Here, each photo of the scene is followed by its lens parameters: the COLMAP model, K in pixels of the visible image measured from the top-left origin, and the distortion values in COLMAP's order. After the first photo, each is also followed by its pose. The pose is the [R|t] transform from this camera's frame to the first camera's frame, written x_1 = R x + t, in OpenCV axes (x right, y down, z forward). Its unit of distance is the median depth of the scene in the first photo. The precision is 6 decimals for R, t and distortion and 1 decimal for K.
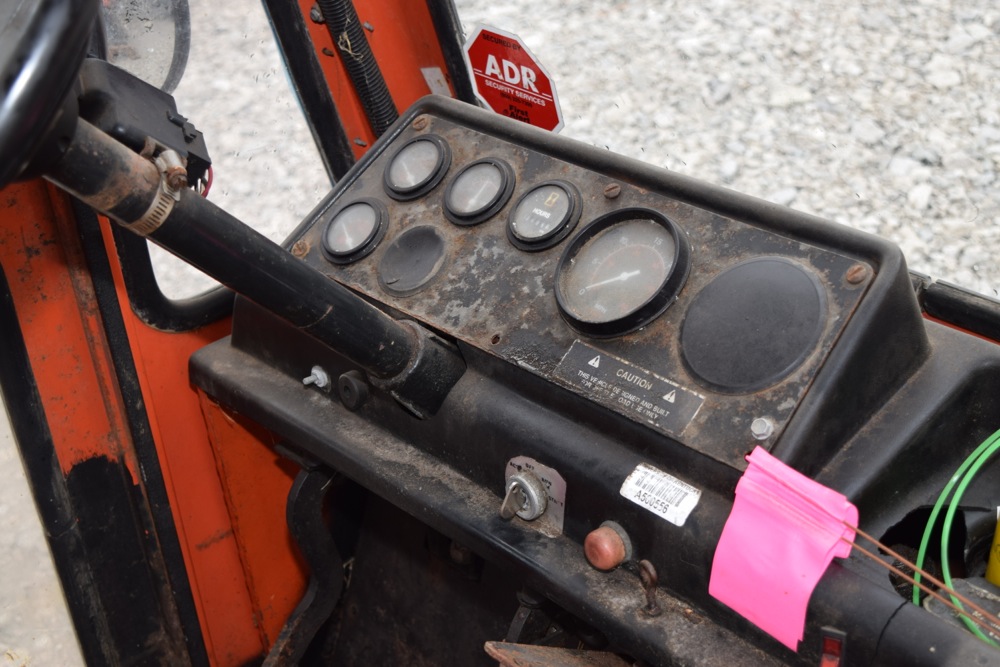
lens RADIAL K [[1642.3, 0, 505.6], [0, 1642.3, 332.8], [0, 0, 1]] dist [-0.005494, 0.032893]
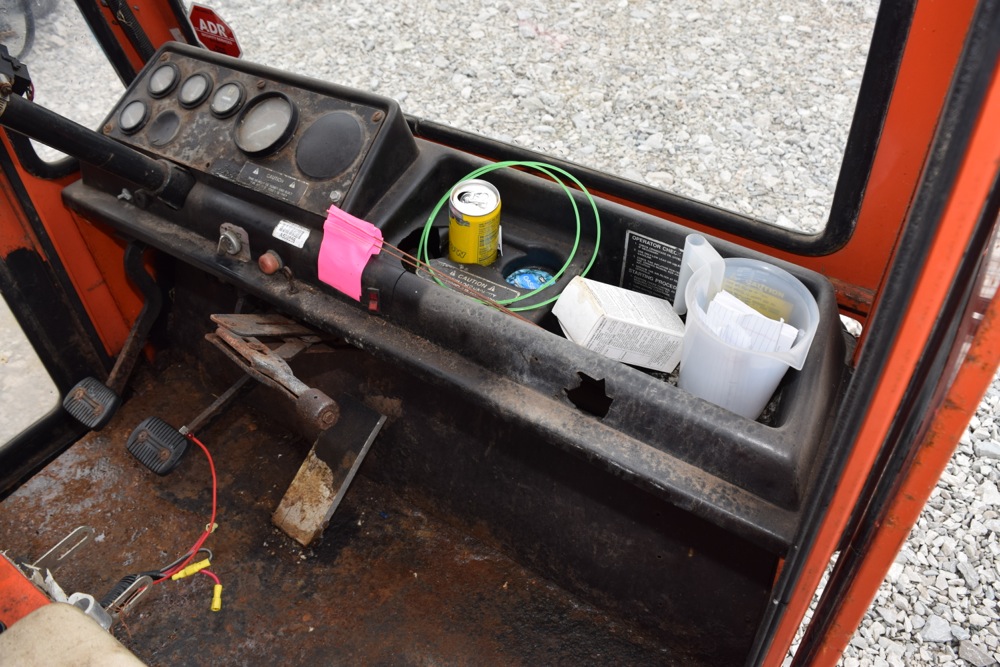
lens RADIAL K [[783.7, 0, 505.5], [0, 783.7, 331.8], [0, 0, 1]] dist [-0.098423, 0.026867]
pose [[0.965689, -0.116901, 0.231902, 0.094903], [0.068305, 0.975850, 0.207487, 0.029918], [-0.250557, -0.184528, 0.950353, 0.001416]]
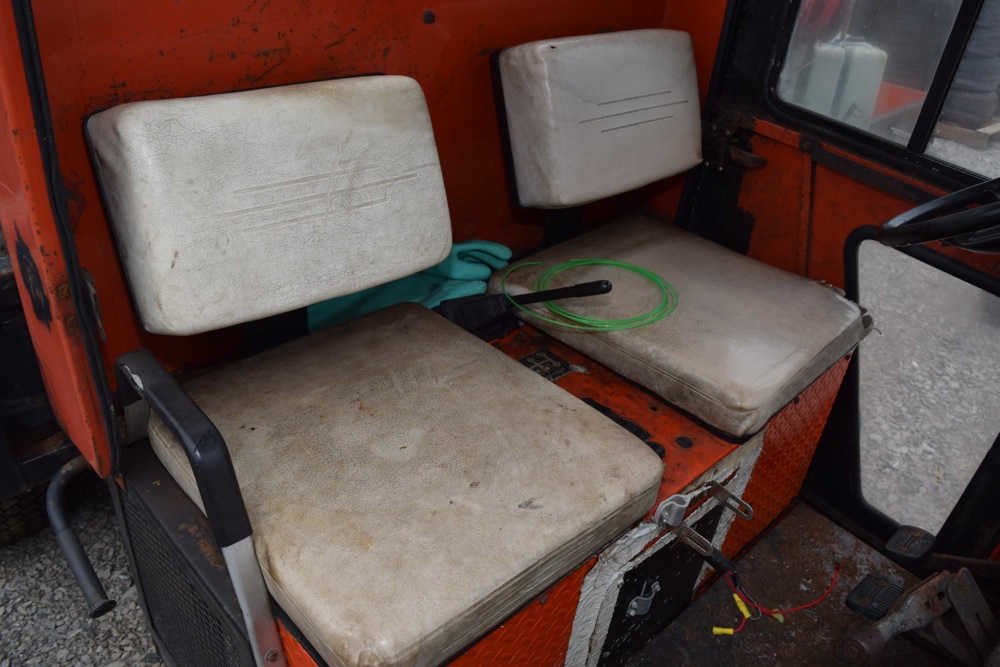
lens RADIAL K [[783.7, 0, 505.5], [0, 783.7, 331.8], [0, 0, 1]] dist [-0.098423, 0.026867]
pose [[0.023893, 0.649531, -0.759960, 0.424675], [-0.604311, 0.614954, 0.506596, -0.108781], [0.796390, 0.447148, 0.407212, -0.006516]]
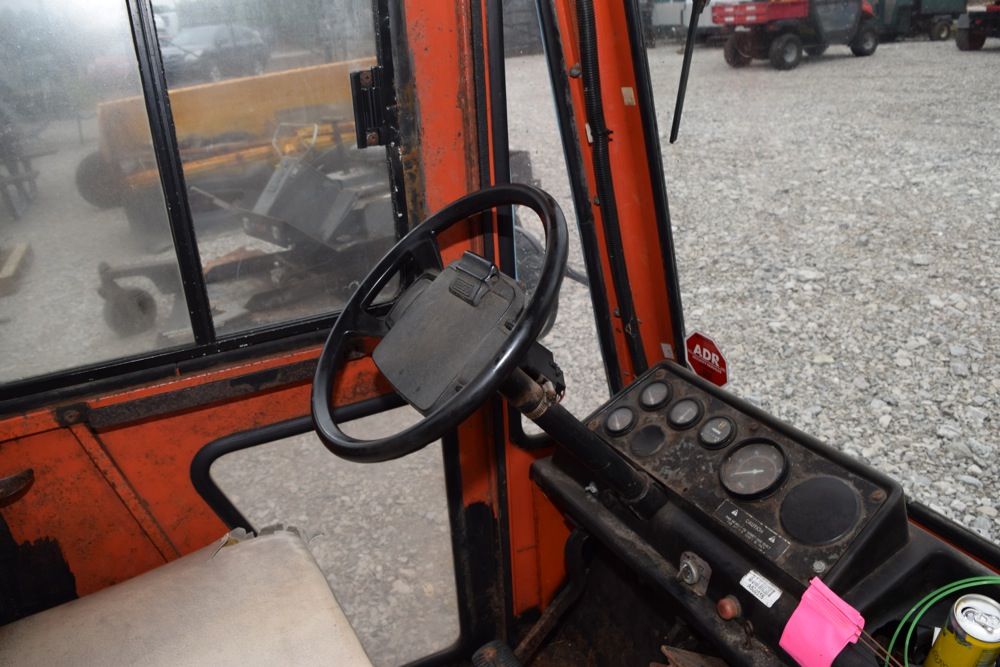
lens RADIAL K [[783.7, 0, 505.5], [0, 783.7, 331.8], [0, 0, 1]] dist [-0.098423, 0.026867]
pose [[0.968384, 0.145739, -0.202468, -0.052273], [-0.168047, 0.980928, -0.097671, -0.053607], [0.184372, 0.128607, 0.974406, -0.003290]]
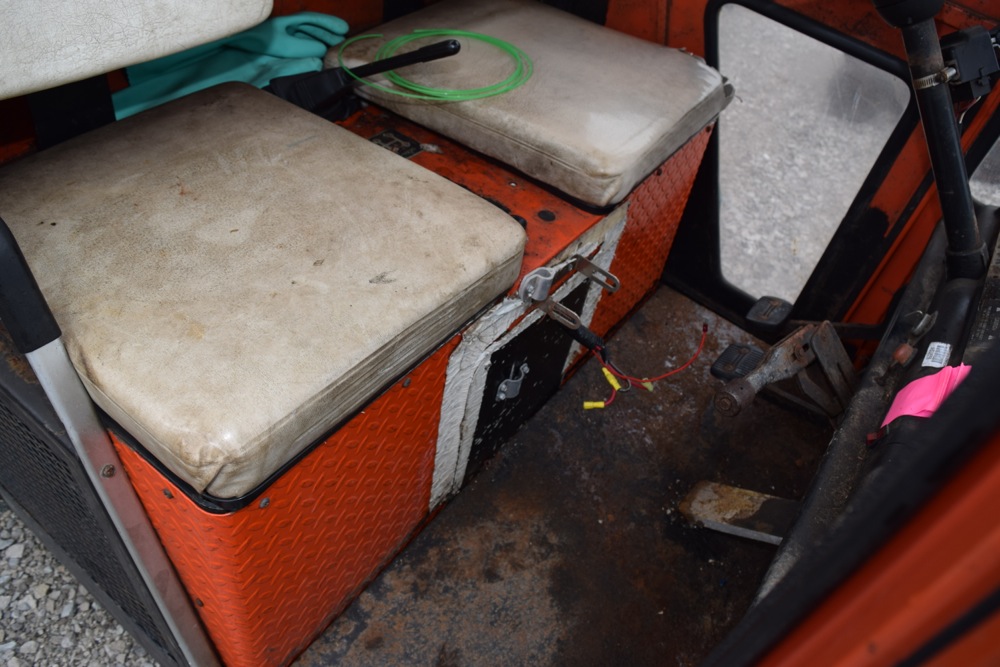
lens RADIAL K [[778.2, 0, 505.5], [0, 778.2, 331.3], [0, 0, 1]] dist [-0.093192, 0.018480]
pose [[0.190246, 0.790476, -0.582198, 0.412882], [-0.655620, 0.543704, 0.523974, -0.041989], [0.730732, 0.282017, 0.621689, 0.061403]]
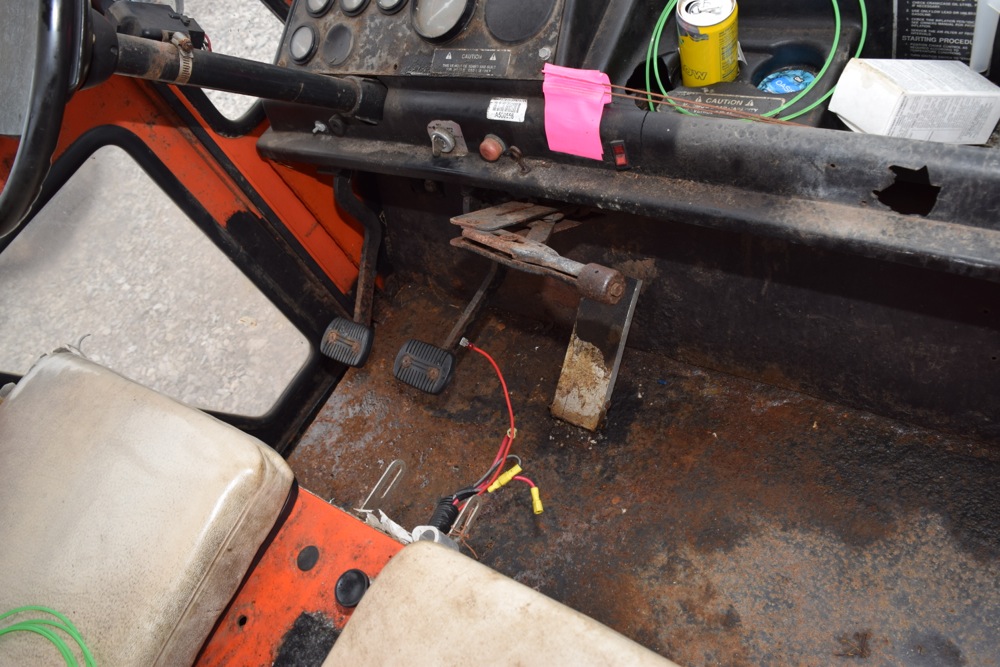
lens RADIAL K [[783.7, 0, 505.5], [0, 783.7, 331.8], [0, 0, 1]] dist [-0.098423, 0.026867]
pose [[0.925981, -0.376423, -0.029400, 0.020422], [0.366543, 0.877529, 0.309175, 0.038829], [-0.090581, -0.297067, 0.950550, 0.080152]]
